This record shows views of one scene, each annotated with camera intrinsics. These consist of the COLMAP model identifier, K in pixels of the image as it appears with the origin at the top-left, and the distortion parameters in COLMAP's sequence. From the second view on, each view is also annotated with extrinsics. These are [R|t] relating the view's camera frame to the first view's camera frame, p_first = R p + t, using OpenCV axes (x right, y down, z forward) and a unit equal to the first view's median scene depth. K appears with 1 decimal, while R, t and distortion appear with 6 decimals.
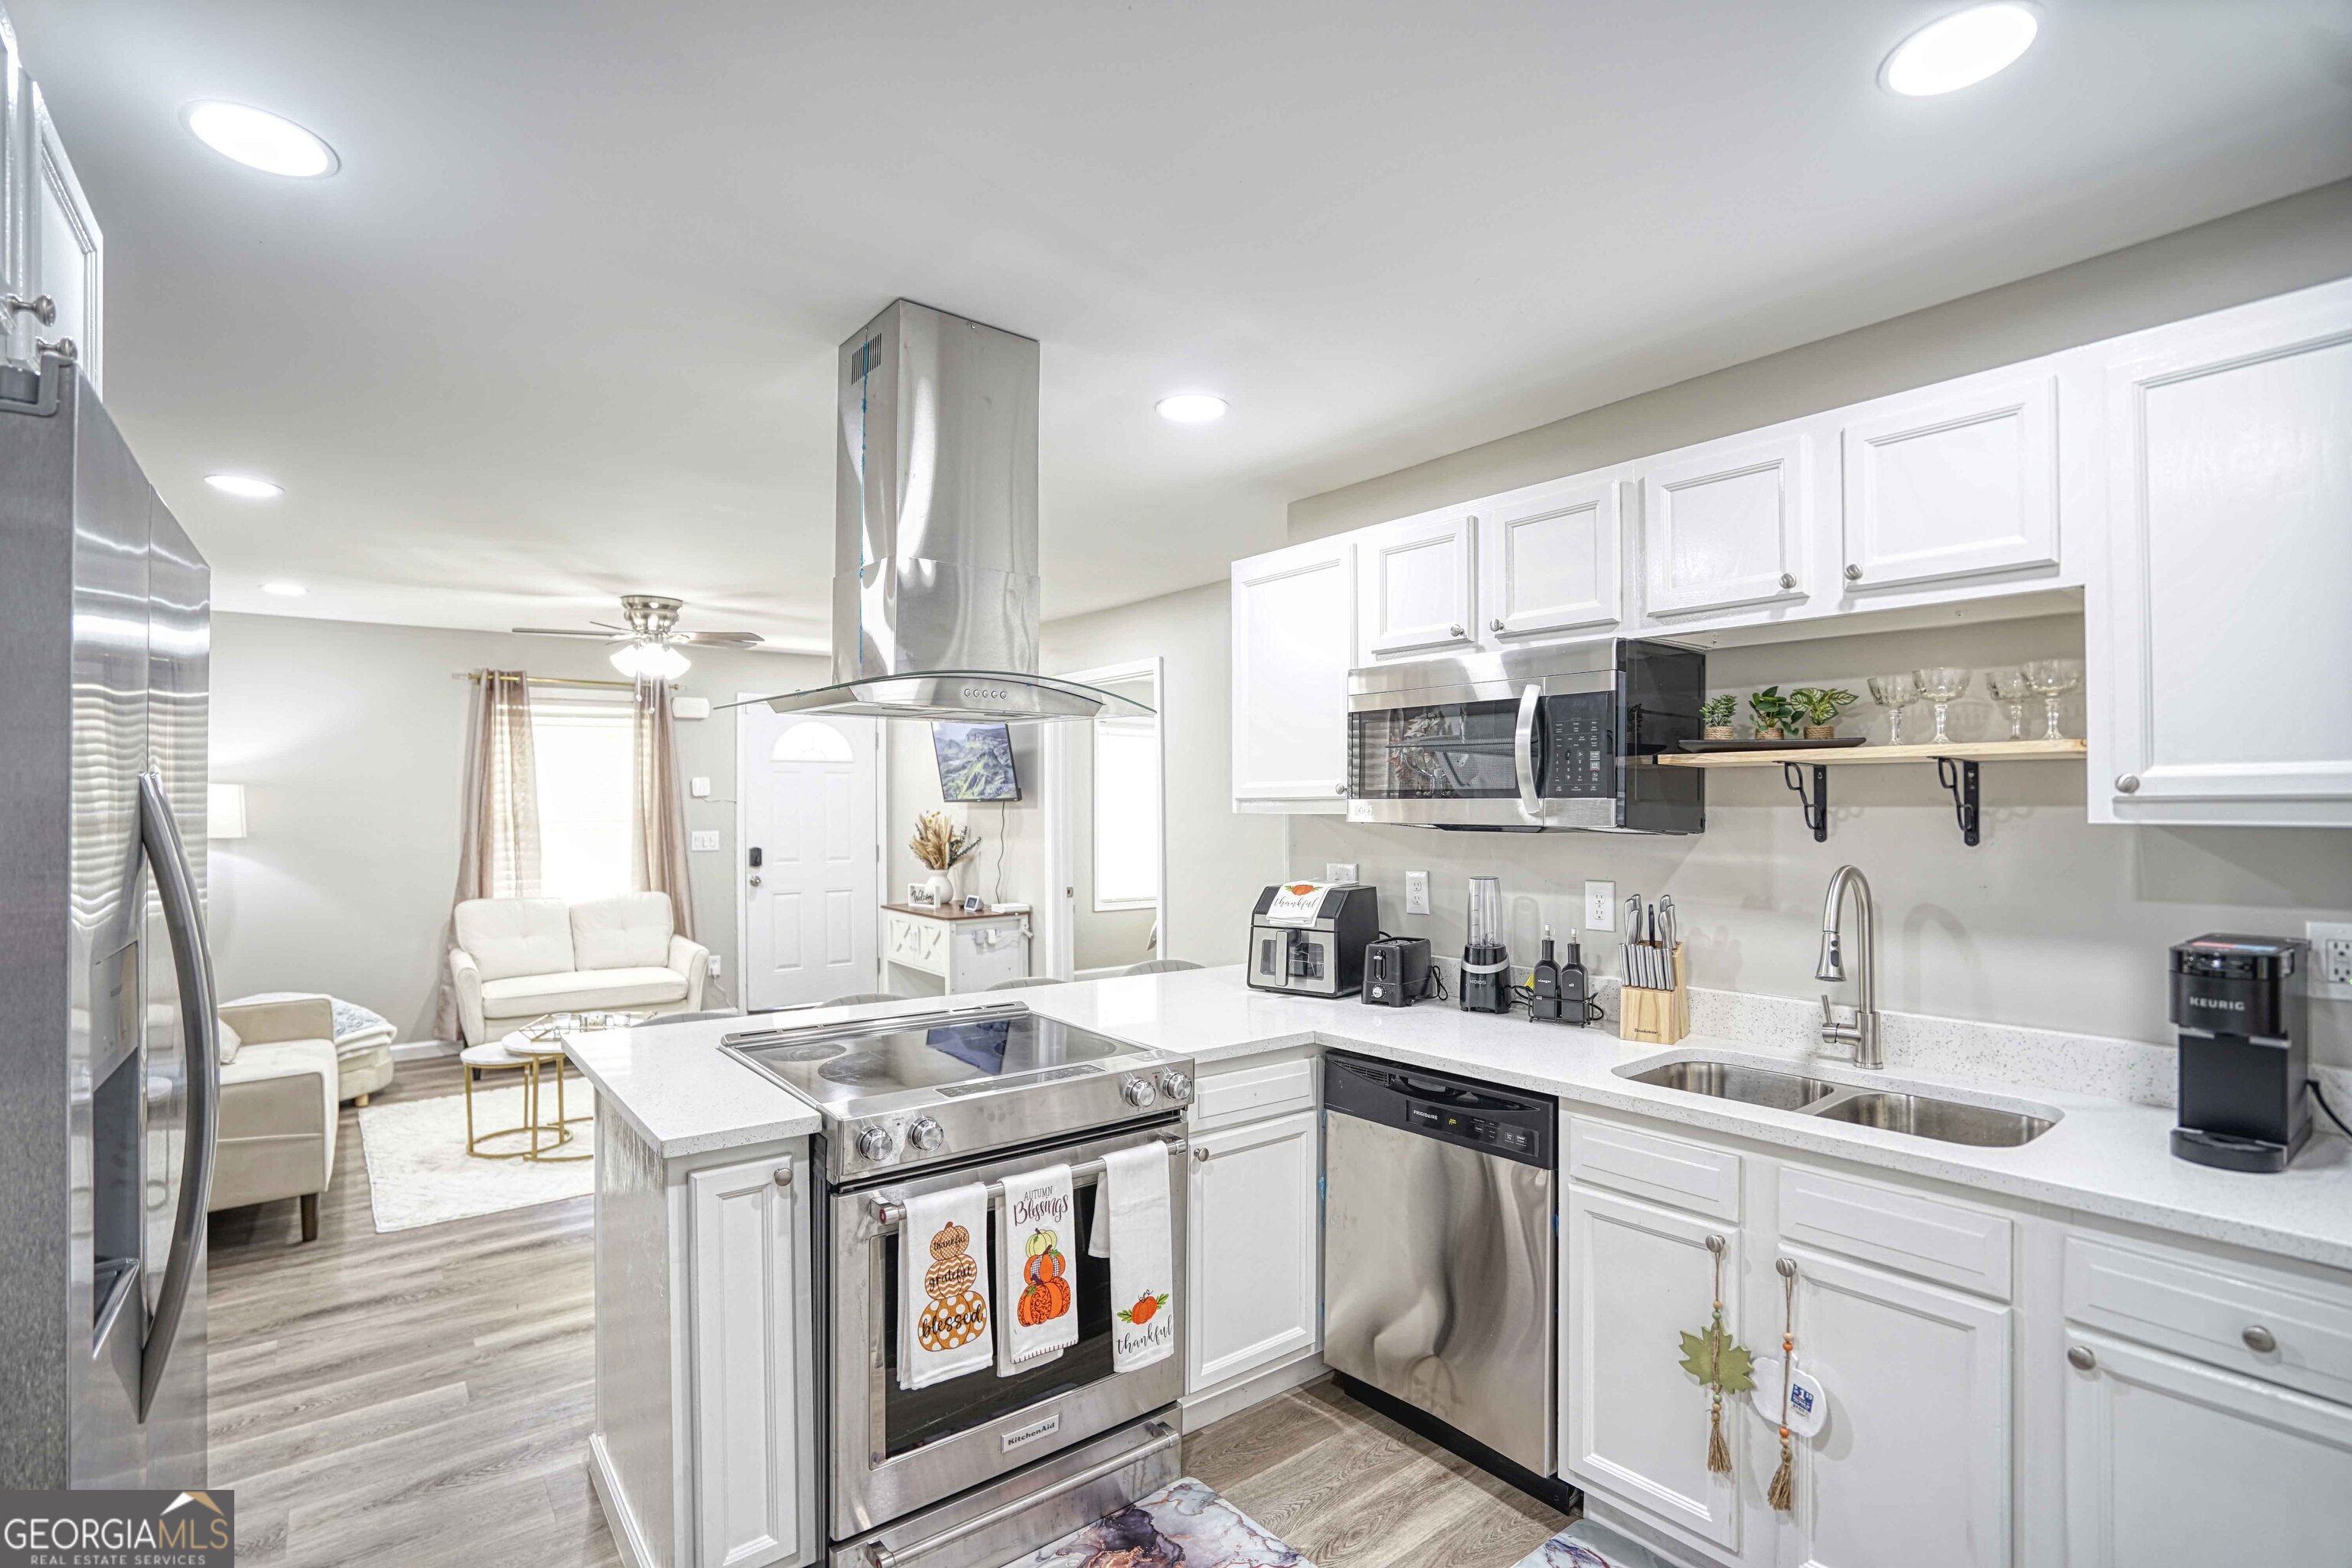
lens RADIAL K [[1091.4, 0, 1168.3], [0, 1091.4, 795.4], [0, 0, 1]] dist [-0.056983, 0.022592]
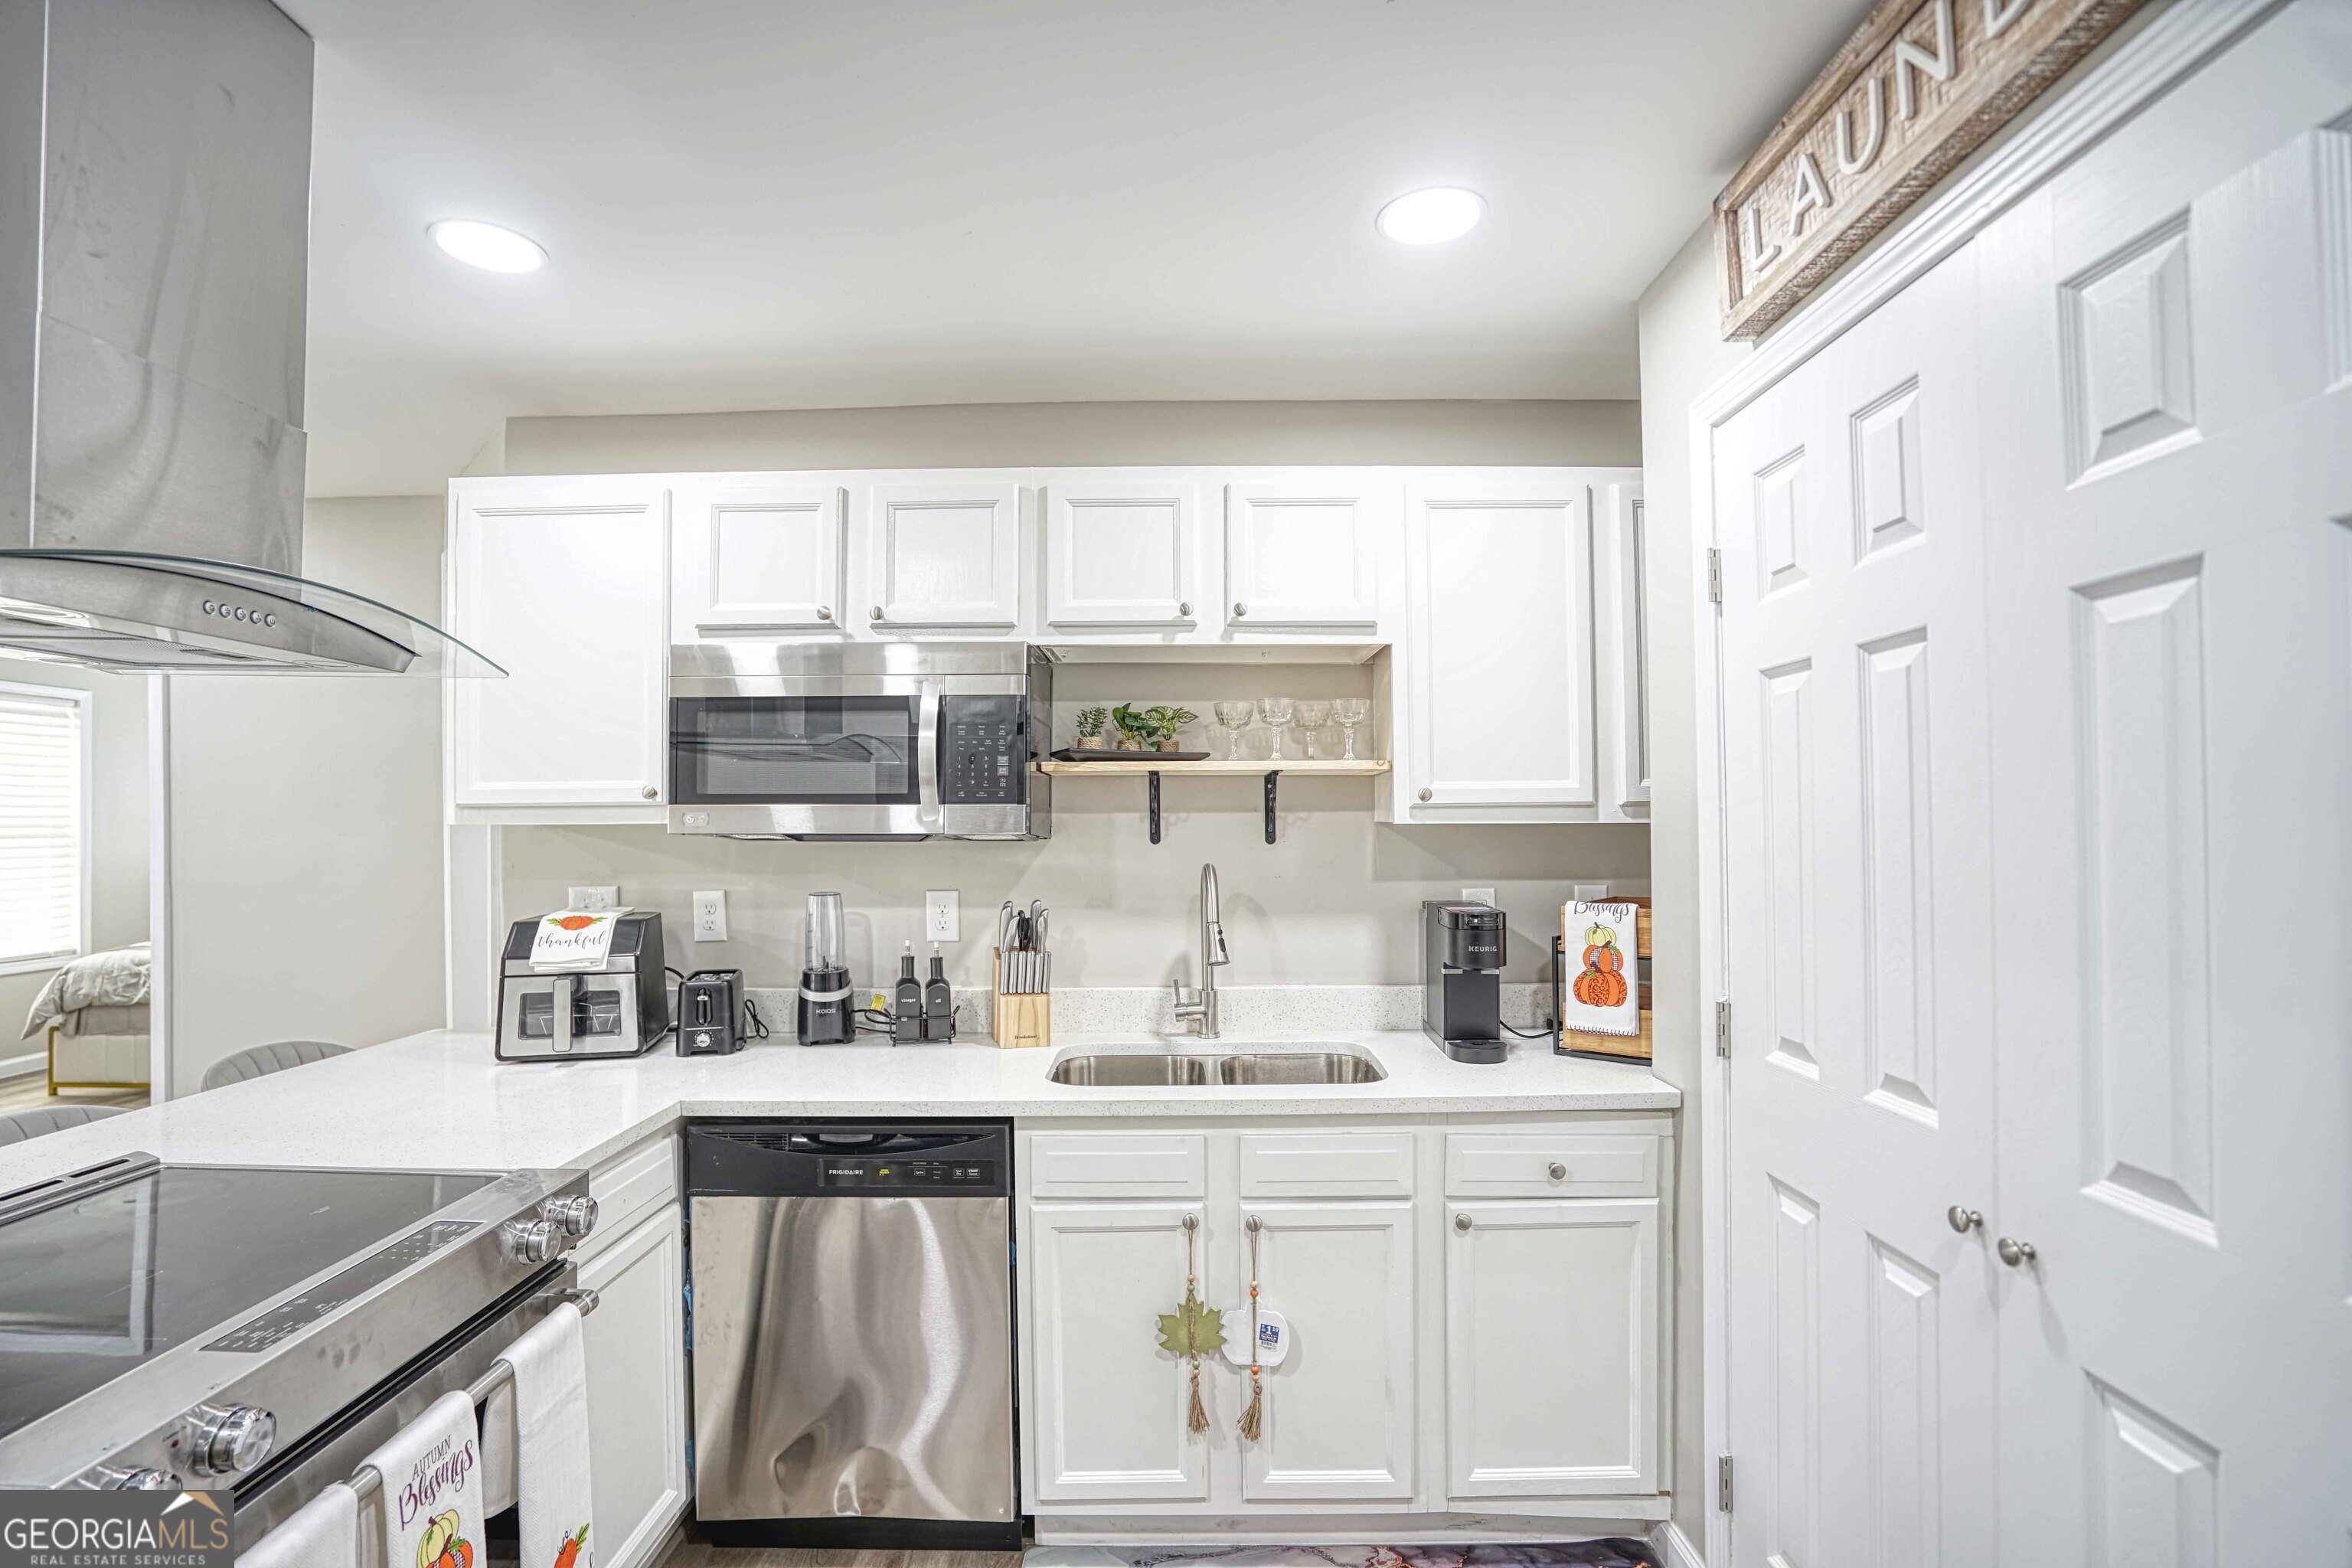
lens RADIAL K [[1101.5, 0, 1180.5], [0, 1101.5, 790.5], [0, 0, 1]] dist [-0.083858, 0.053018]
pose [[0.627213, 0.013642, 0.778729, -0.273288], [-0.003209, 0.999883, -0.014932, 0.004513], [-0.778841, 0.006867, 0.627183, 0.255962]]
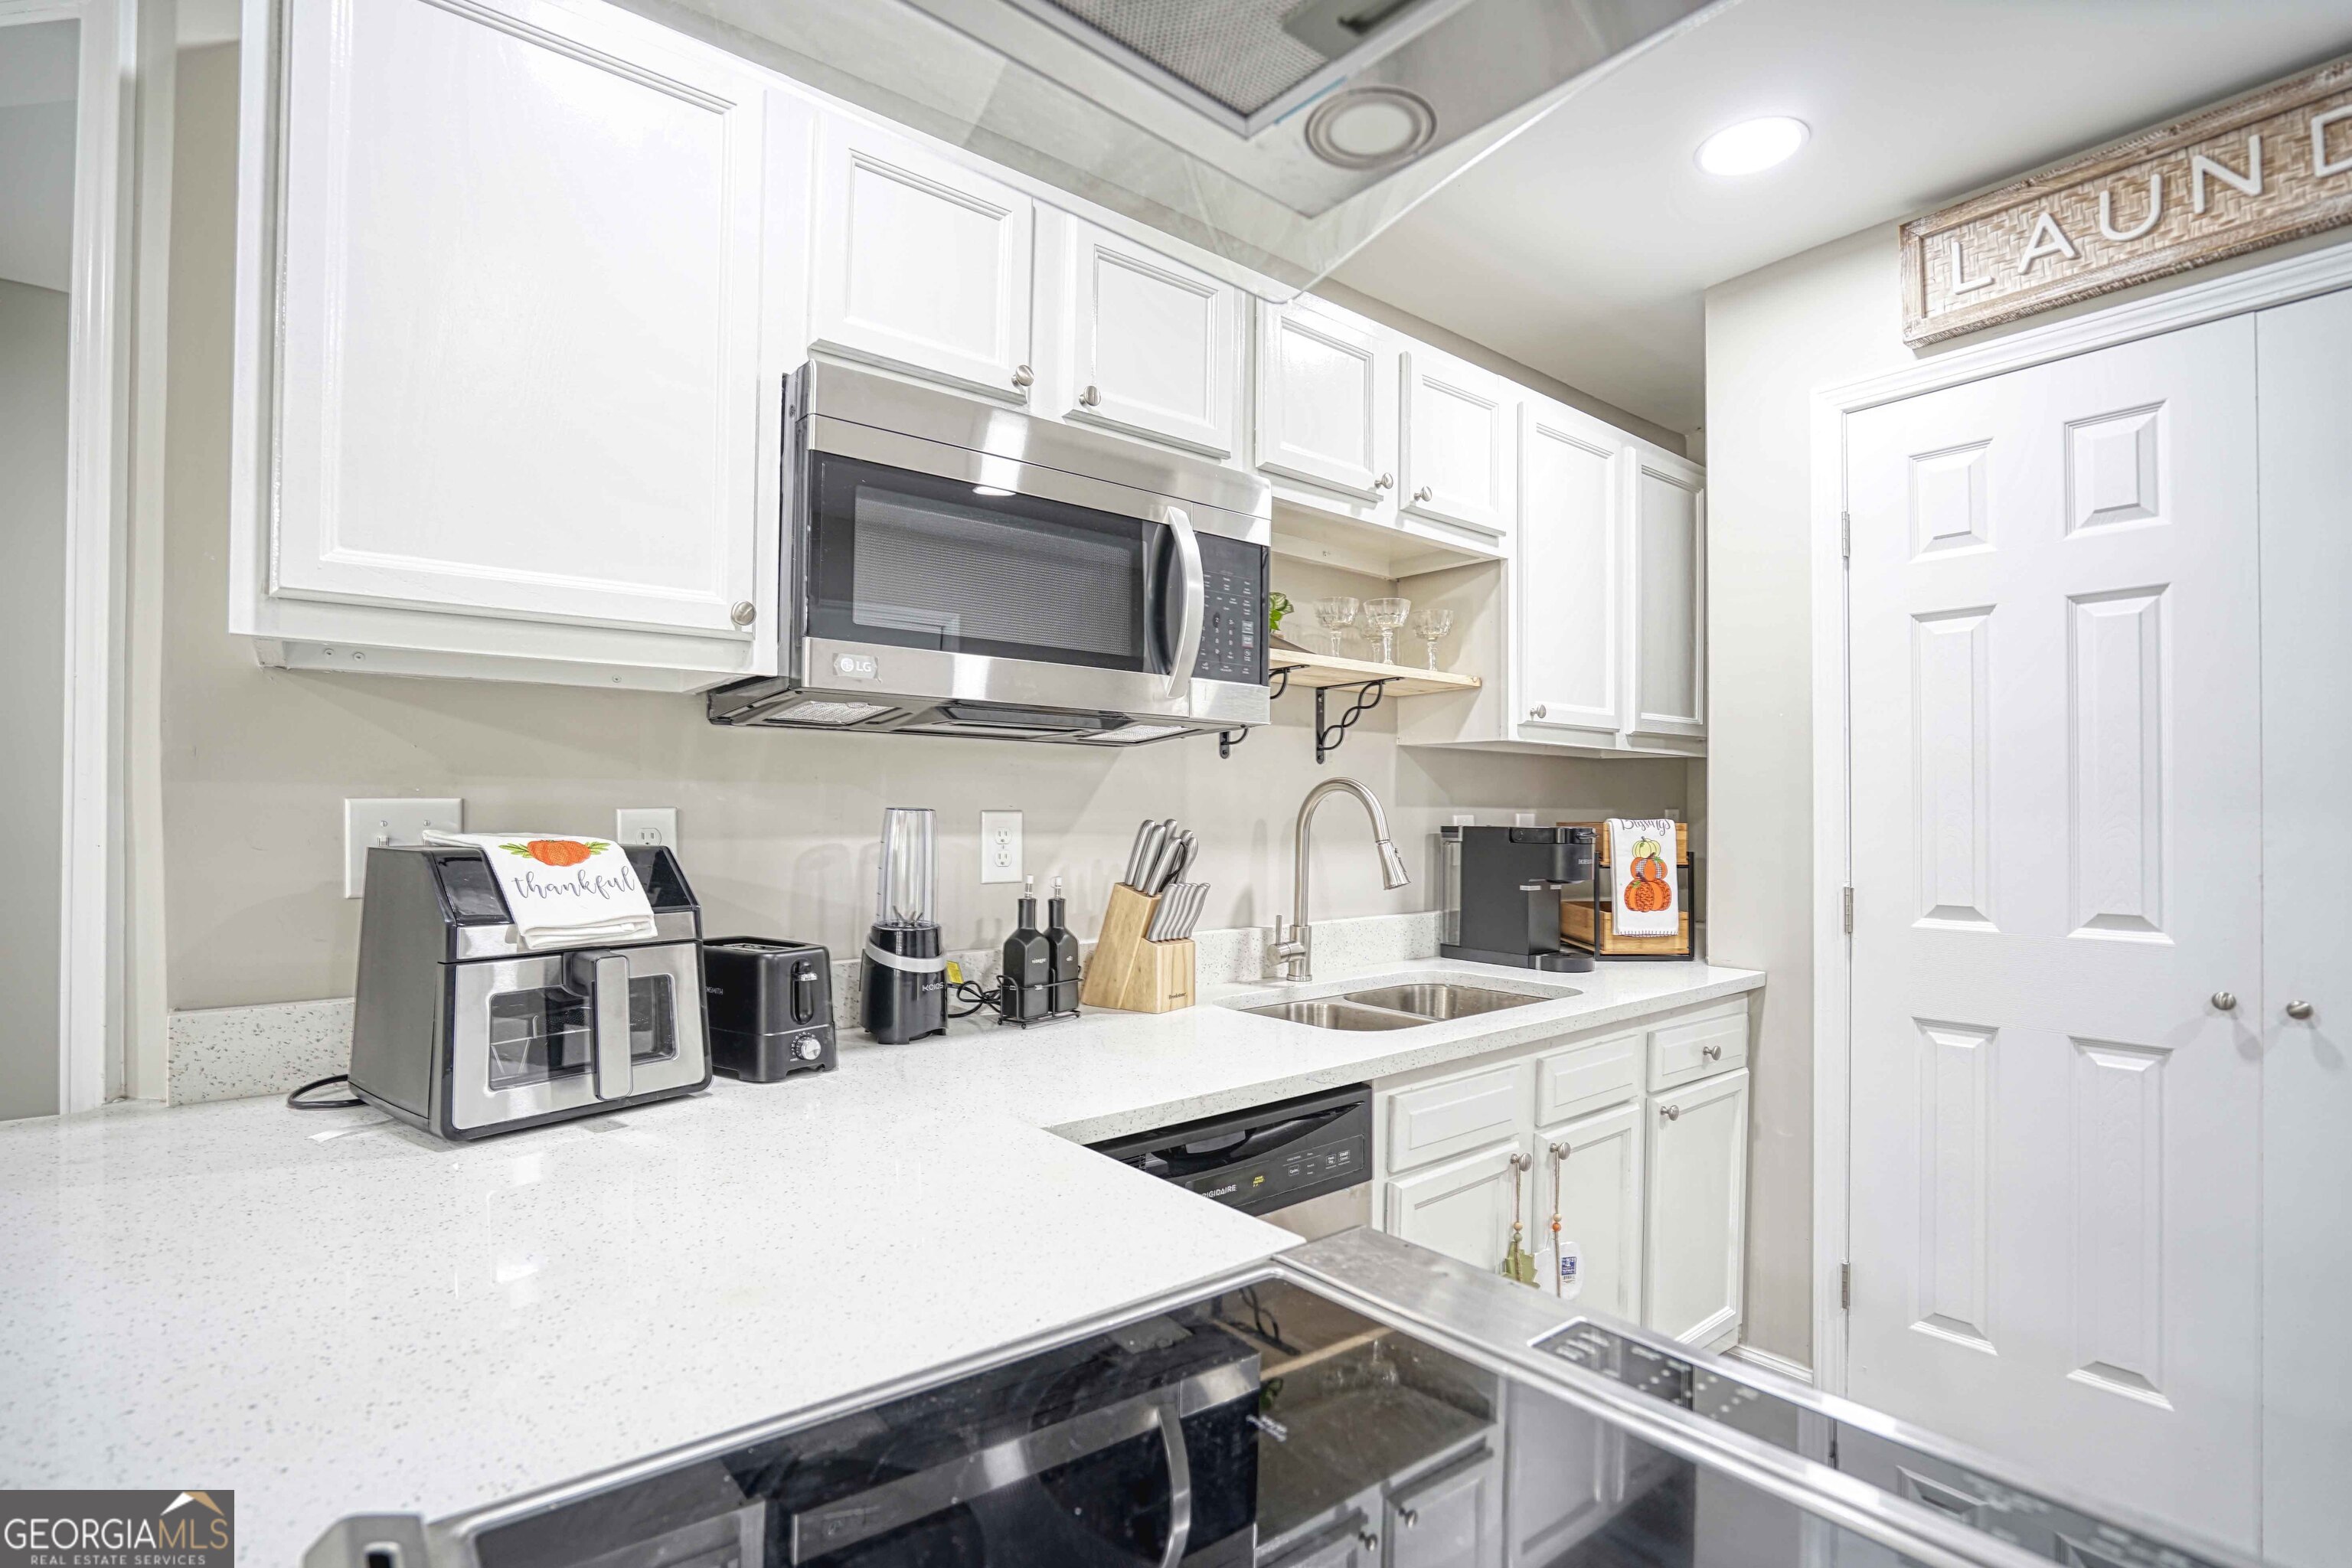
lens RADIAL K [[1100.5, 0, 1168.7], [0, 1100.5, 804.8], [0, 0, 1]] dist [-0.066285, 0.025257]
pose [[-0.004043, 0.006586, 0.999970, -0.359481], [-0.019755, 0.999783, -0.006665, 0.091179], [-0.999797, -0.019781, -0.003912, 1.051160]]
